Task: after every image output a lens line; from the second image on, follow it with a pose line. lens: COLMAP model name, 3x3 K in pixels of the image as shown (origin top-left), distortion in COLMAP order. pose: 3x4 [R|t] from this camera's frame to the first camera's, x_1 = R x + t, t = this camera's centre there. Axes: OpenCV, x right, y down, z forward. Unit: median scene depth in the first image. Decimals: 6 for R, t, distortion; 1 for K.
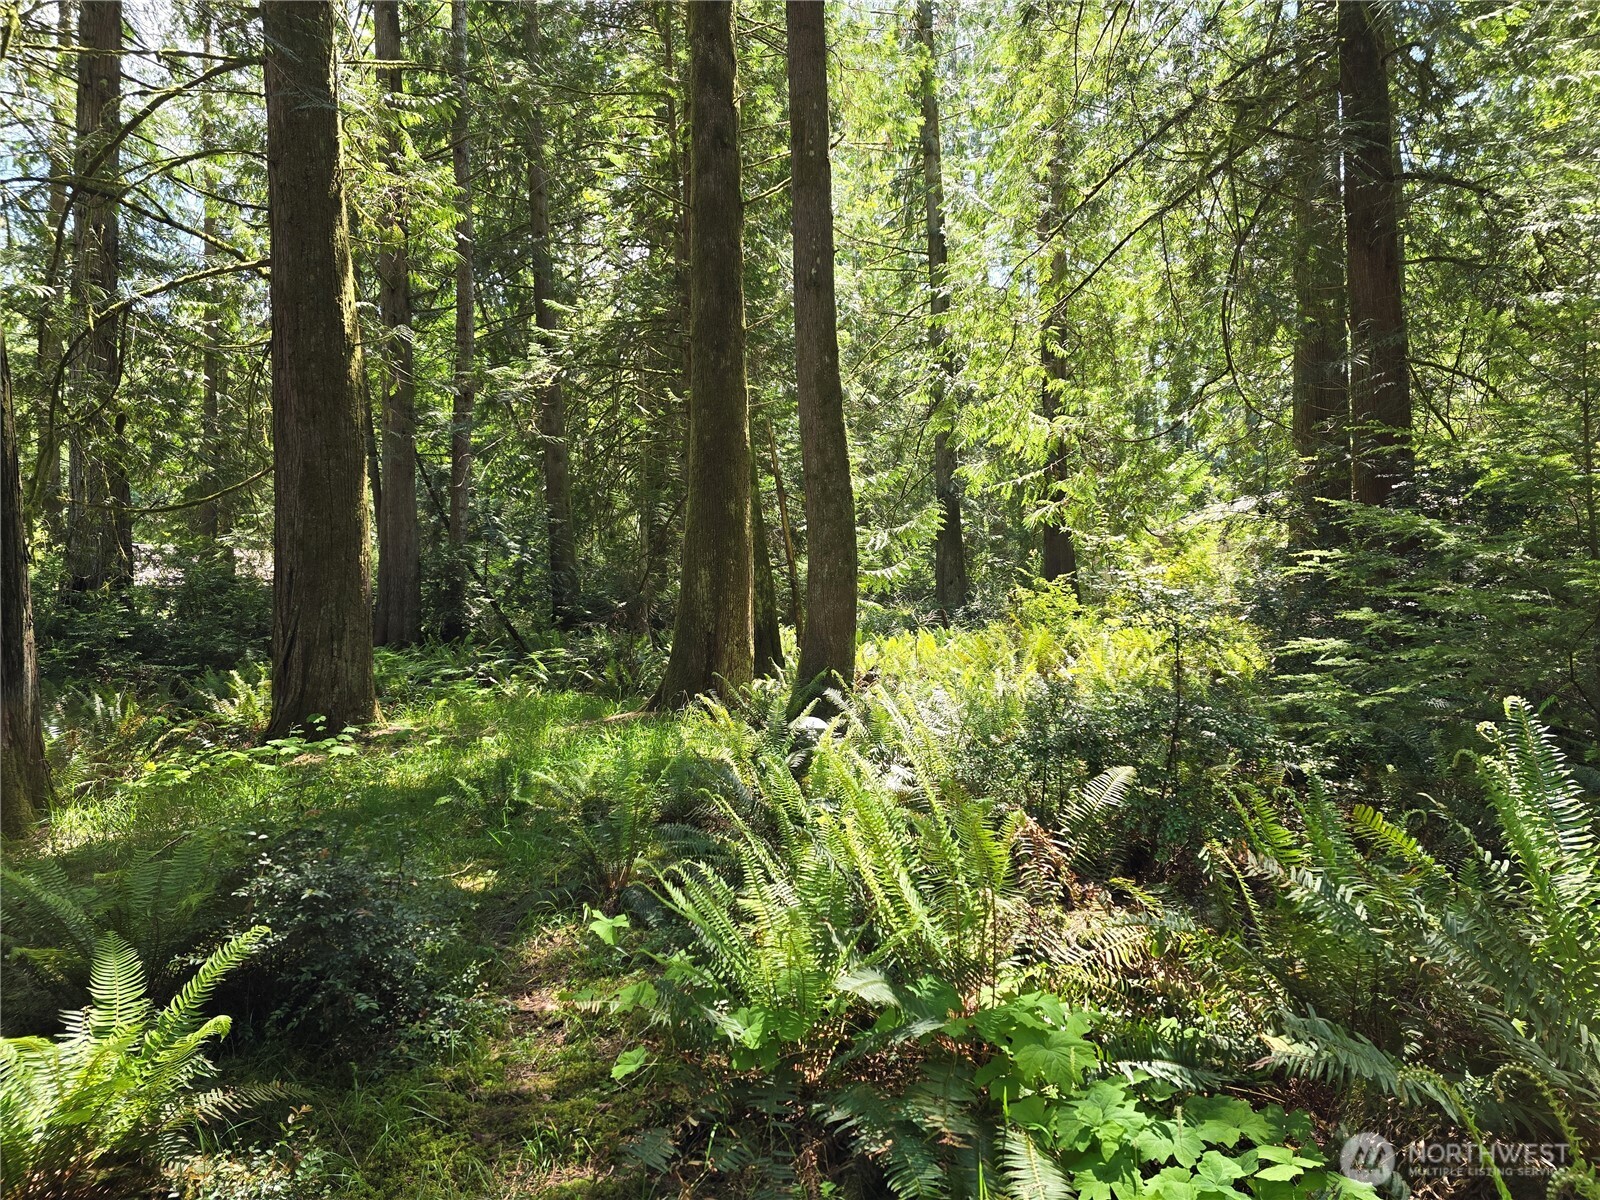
lens RADIAL K [[1062.3, 0, 800.0], [0, 1062.3, 600.0], [0, 0, 1]] dist [0.088810, -0.156071]
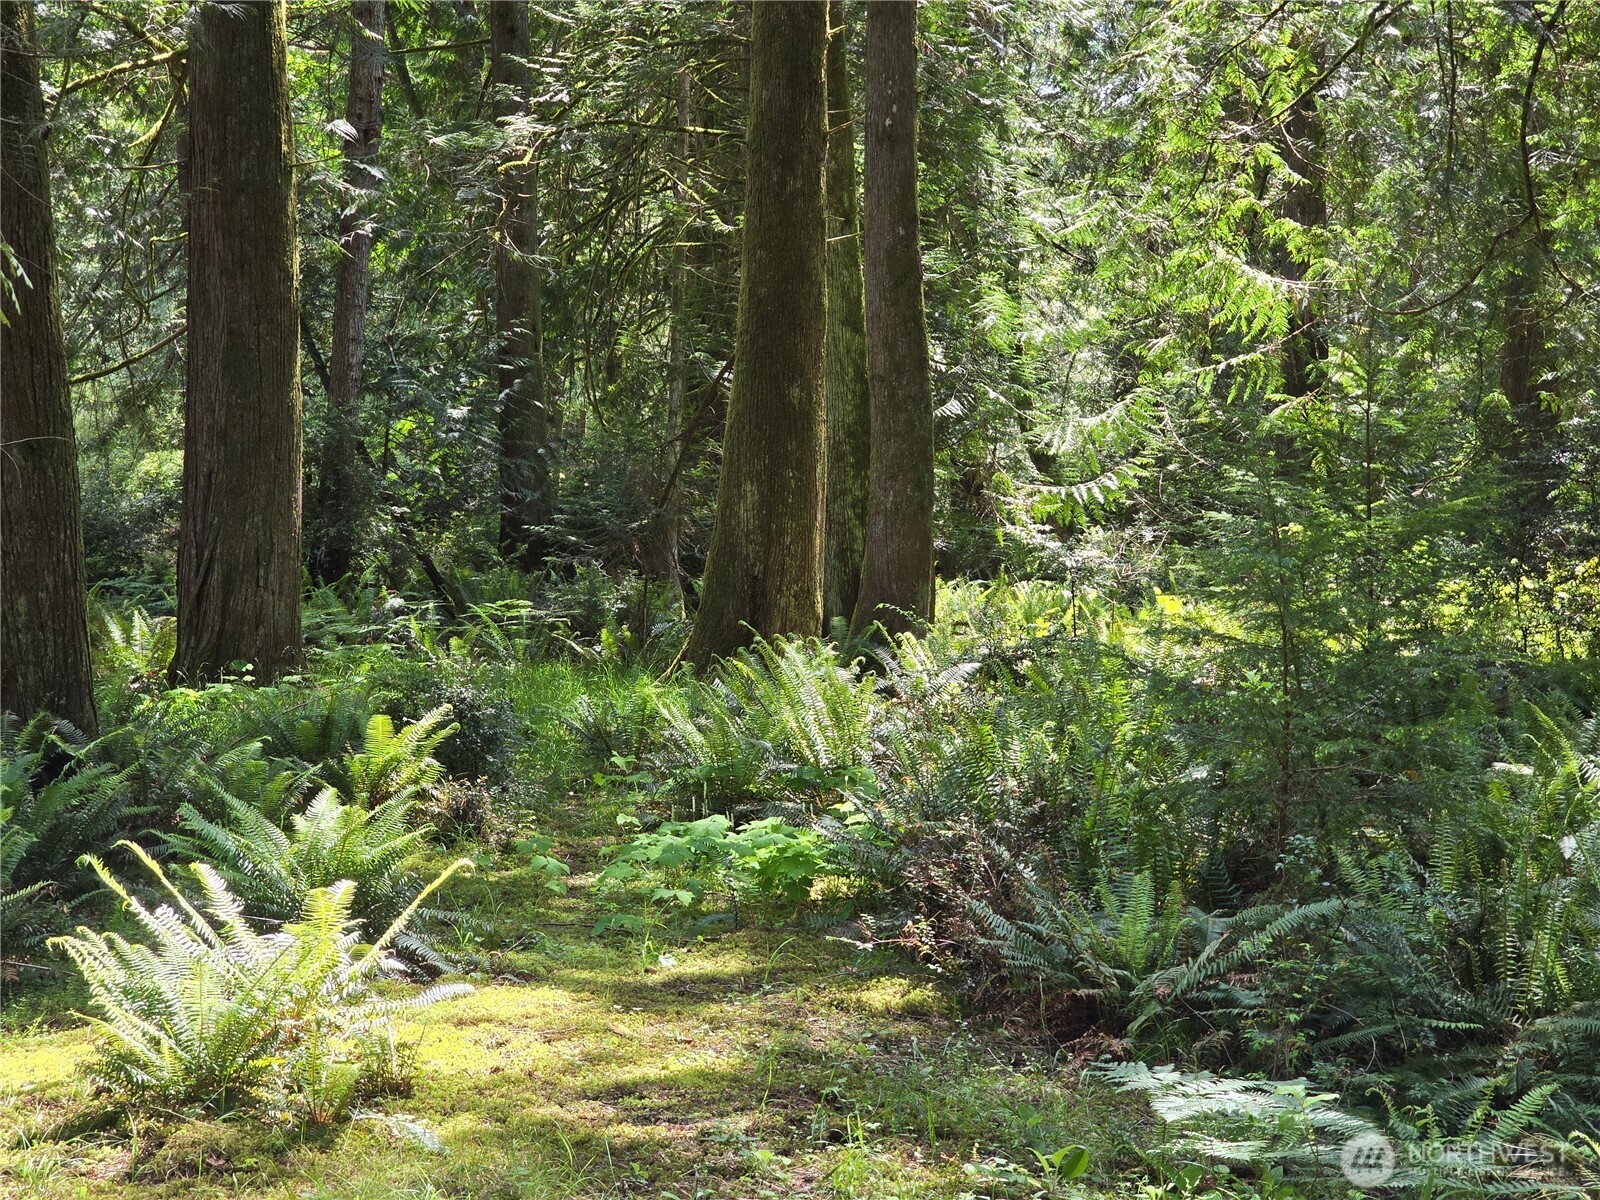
lens RADIAL K [[3795.0, 0, 800.0], [0, 3795.0, 600.0], [0, 0, 1]] dist [0.014773, 0.005323]
pose [[0.992384, 0.037296, -0.117403, 0.156005], [-0.034242, 0.999023, 0.027923, -0.016247], [0.118330, -0.023690, 0.992692, -0.967457]]
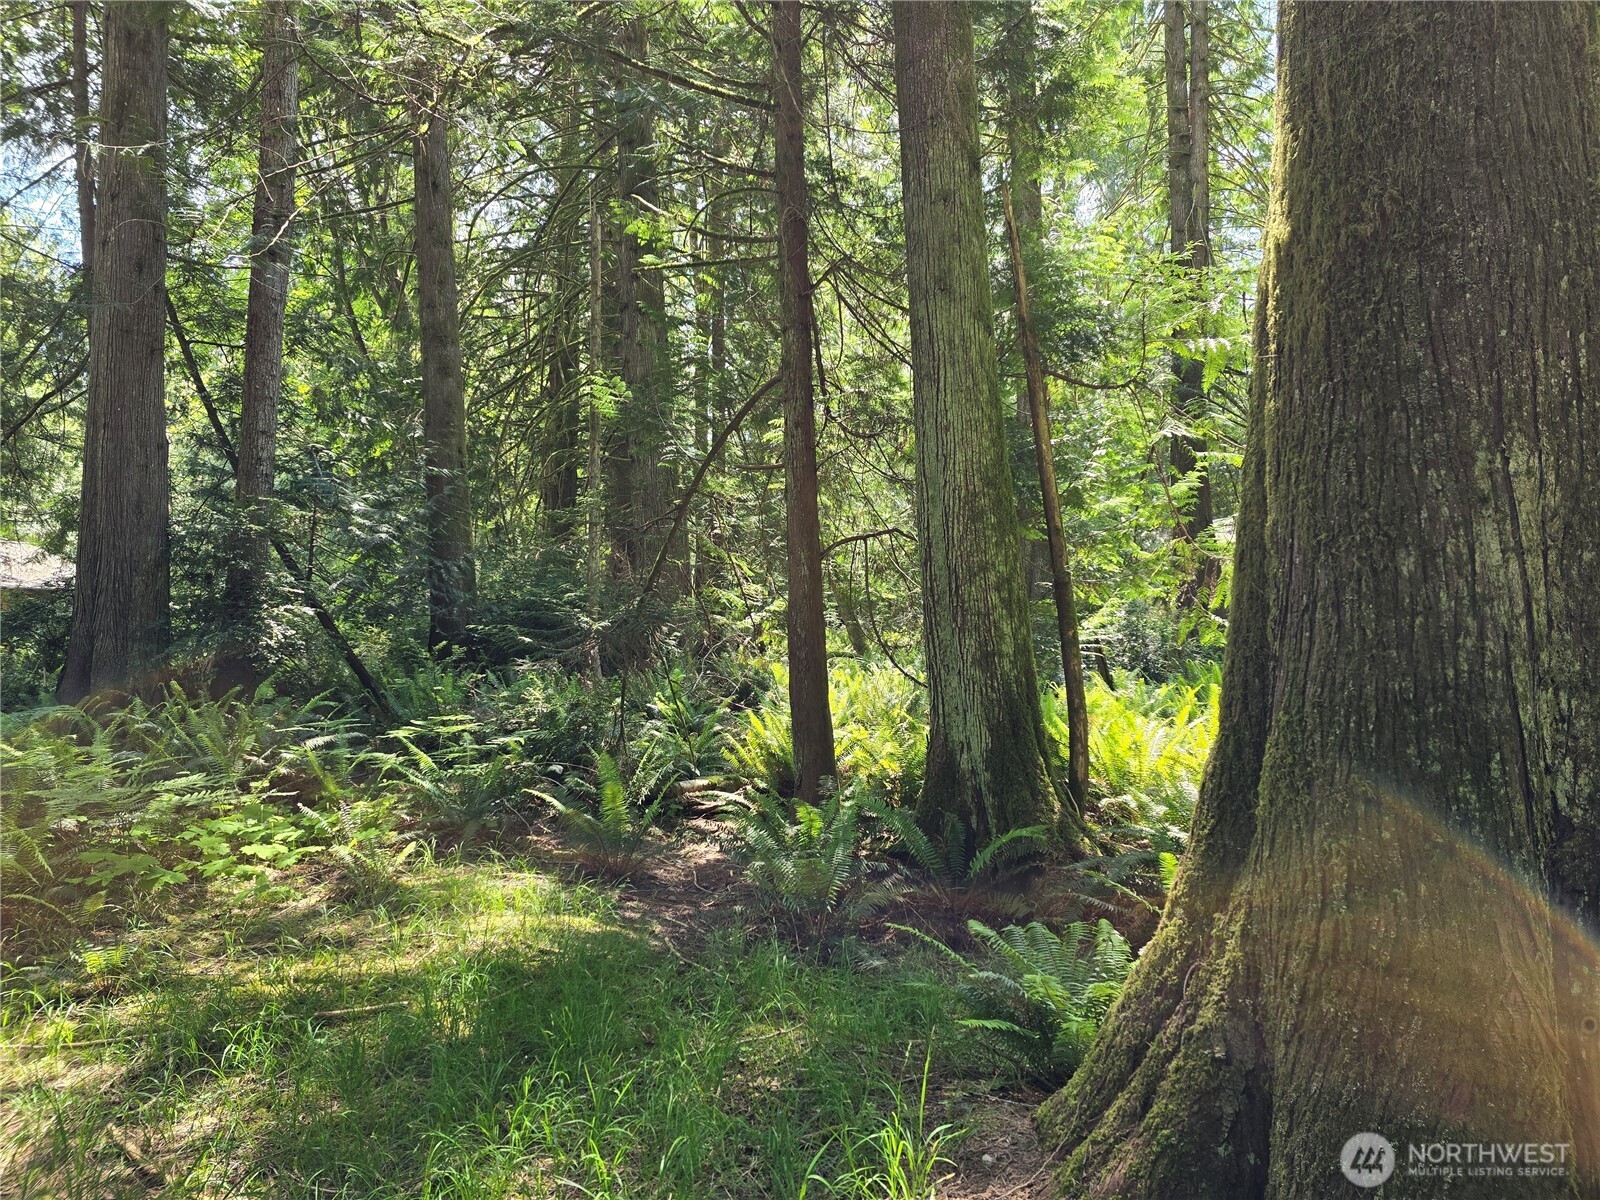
lens RADIAL K [[1062.3, 0, 800.0], [0, 1062.3, 600.0], [0, 0, 1]] dist [0.088810, -0.156071]
pose [[0.991226, 0.018640, 0.130857, -0.134797], [-0.016977, 0.999761, -0.013808, -0.001849], [-0.131083, 0.011465, 0.991305, 0.491132]]
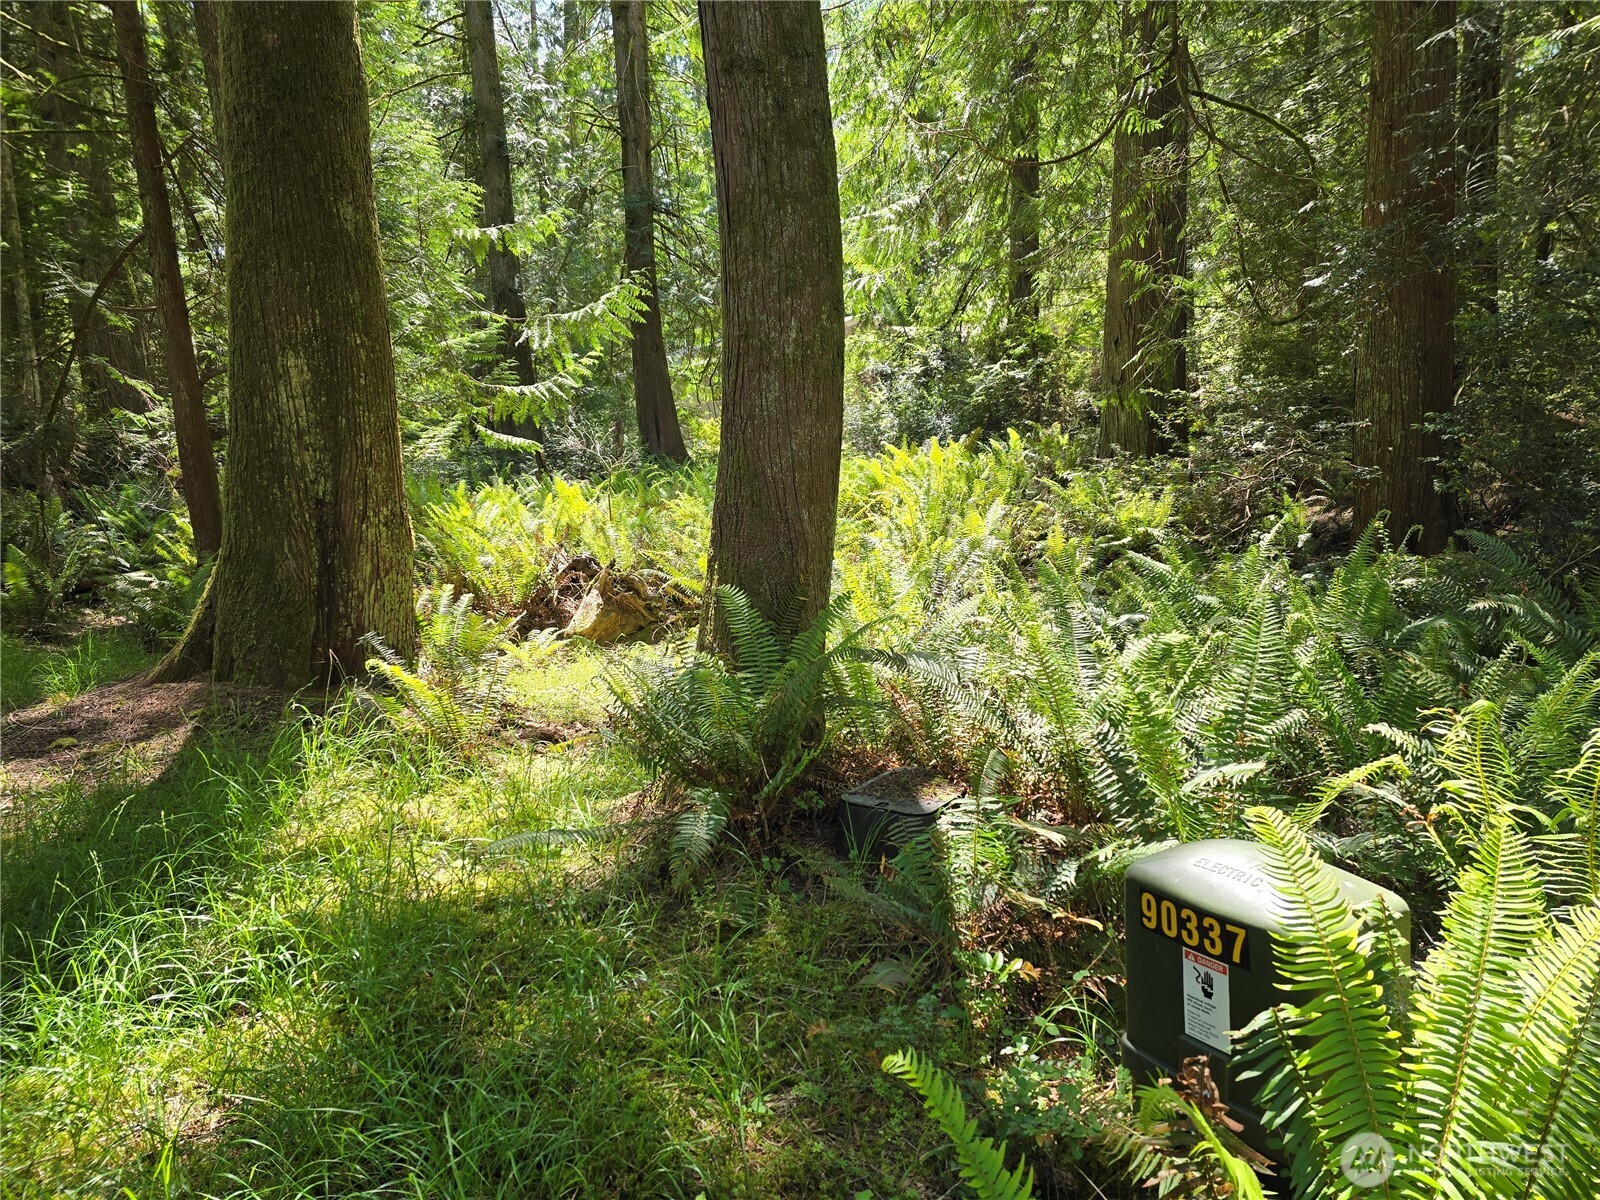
lens RADIAL K [[1062.3, 0, 800.0], [0, 1062.3, 600.0], [0, 0, 1]] dist [0.088810, -0.156071]
pose [[0.874709, -0.086239, 0.476914, -0.074574], [0.010246, 0.987112, 0.159703, -0.000851], [-0.484540, -0.134807, 0.864319, 0.285463]]
